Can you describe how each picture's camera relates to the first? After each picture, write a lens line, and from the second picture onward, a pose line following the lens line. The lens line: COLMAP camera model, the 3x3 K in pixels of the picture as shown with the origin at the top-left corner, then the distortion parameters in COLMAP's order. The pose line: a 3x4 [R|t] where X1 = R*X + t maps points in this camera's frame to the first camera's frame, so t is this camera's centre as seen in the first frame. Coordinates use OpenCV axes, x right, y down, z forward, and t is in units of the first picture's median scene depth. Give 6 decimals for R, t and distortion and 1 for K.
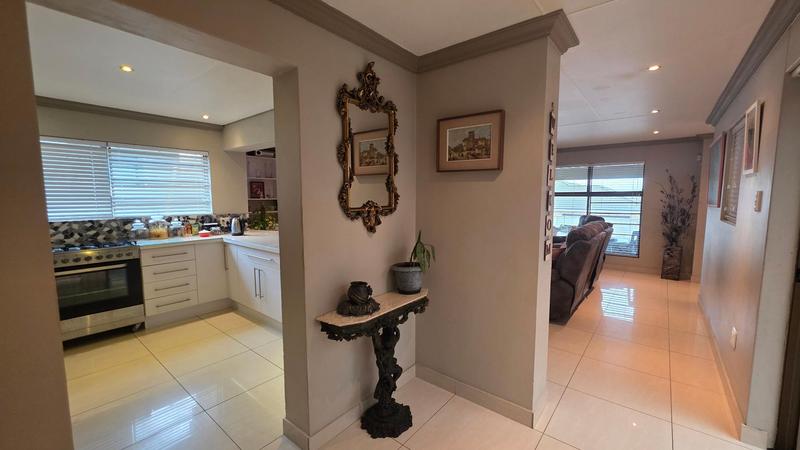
lens RADIAL K [[320.6, 0, 401.1], [0, 320.6, 227.9], [0, 0, 1]] dist [0.000062, 0.000209]
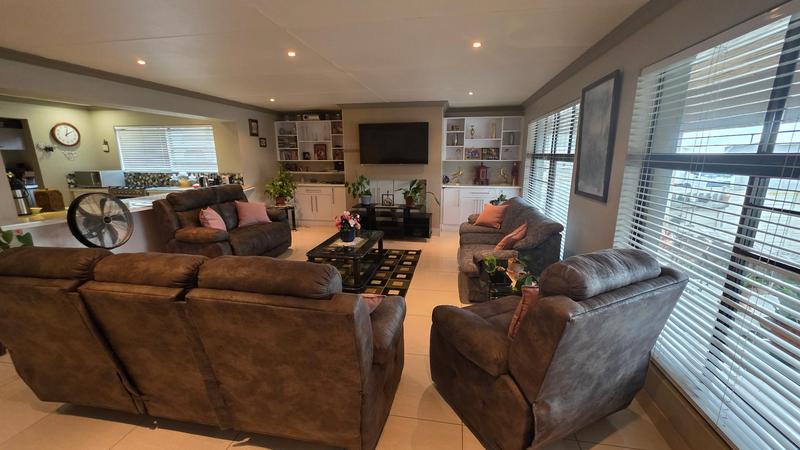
lens RADIAL K [[320.6, 0, 400.5], [0, 320.6, 225.9], [0, 0, 1]] dist [0.000062, 0.000209]
pose [[0.486275, 0.192826, -0.852265, 1.117716], [-0.083875, 0.981144, 0.174129, -0.140896], [0.869771, -0.013191, 0.493279, 1.166142]]
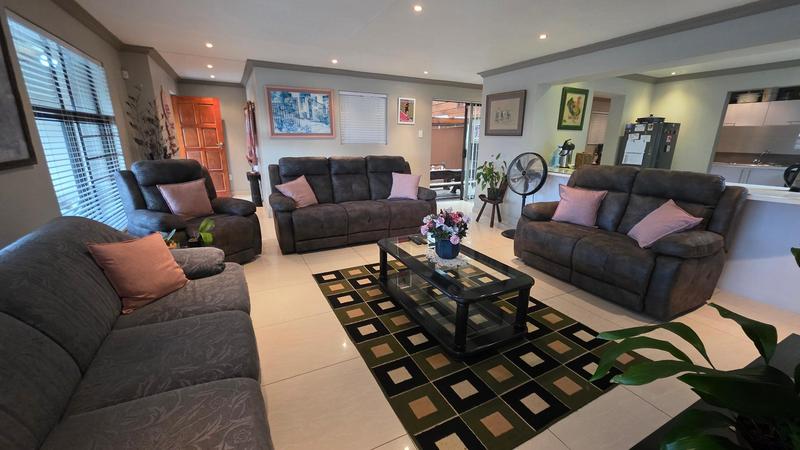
lens RADIAL K [[320.6, 0, 402.7], [0, 320.6, 226.8], [0, 0, 1]] dist [0.000062, 0.000209]
pose [[-0.919459, -0.115122, 0.375954, -0.020496], [0.027546, 0.934965, 0.353668, -0.182306], [-0.392219, 0.335540, -0.856491, 2.115469]]
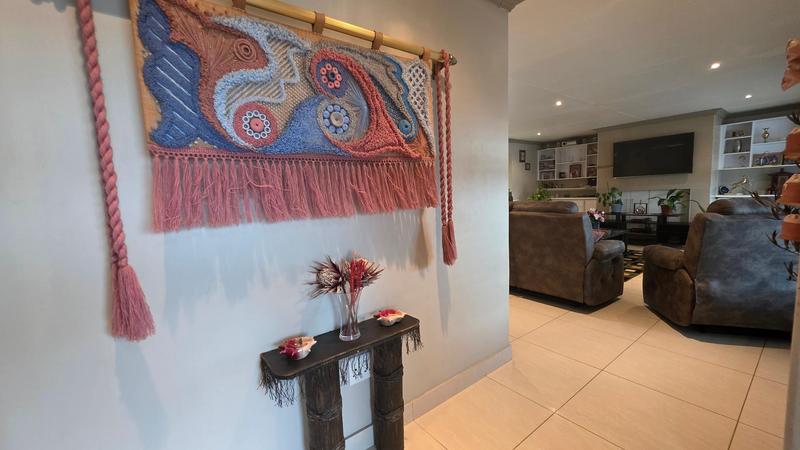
lens RADIAL K [[320.6, 0, 400.7], [0, 320.6, 227.8], [0, 0, 1]] dist [0.000062, 0.000209]
pose [[-0.228493, 0.118070, -0.966359, 1.645349], [-0.053390, 0.989605, 0.133534, -0.047266], [0.972081, 0.082105, -0.219814, 1.042004]]
